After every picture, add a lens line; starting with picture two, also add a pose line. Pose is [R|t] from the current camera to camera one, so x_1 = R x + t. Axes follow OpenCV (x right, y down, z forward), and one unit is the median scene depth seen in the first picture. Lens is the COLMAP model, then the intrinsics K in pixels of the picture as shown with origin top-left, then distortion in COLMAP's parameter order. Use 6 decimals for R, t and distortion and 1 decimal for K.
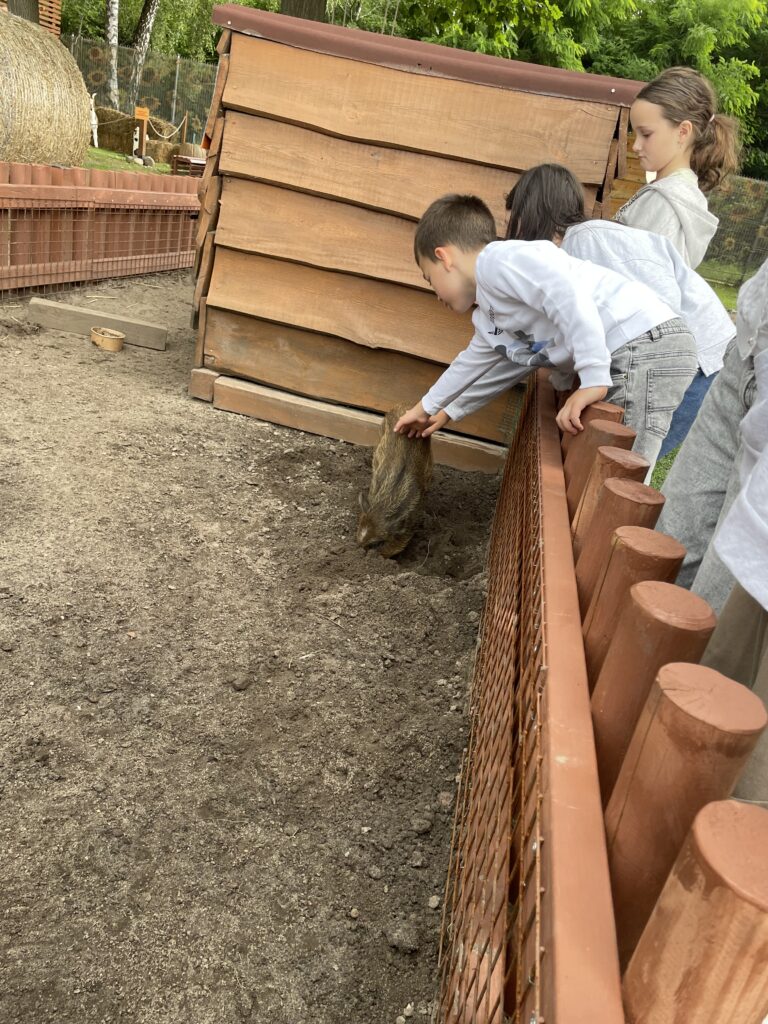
lens RADIAL K [[772.8, 0, 389.3], [0, 772.8, 510.7], [0, 0, 1]] dist [0.028093, -0.049252]
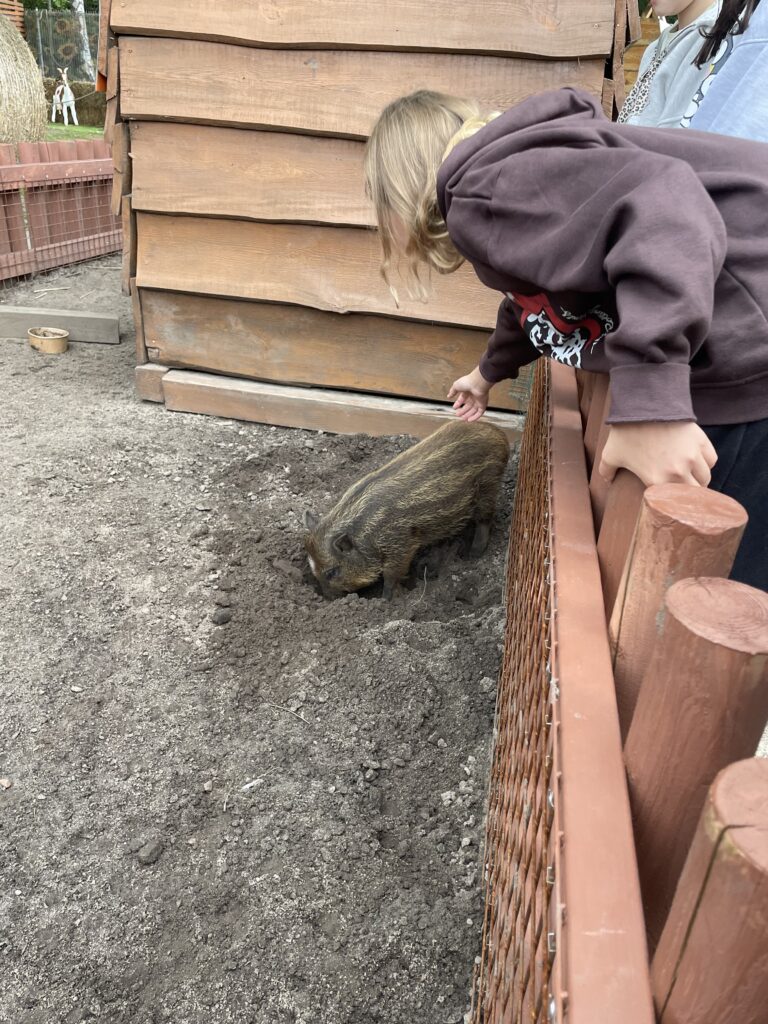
lens RADIAL K [[772.8, 0, 379.1], [0, 772.8, 518.4], [0, 0, 1]] dist [0.028093, -0.049252]
pose [[0.990476, -0.115728, -0.074598, 0.057719], [0.120991, 0.990156, 0.070373, -0.056933], [0.065719, -0.078728, 0.994728, 0.207235]]
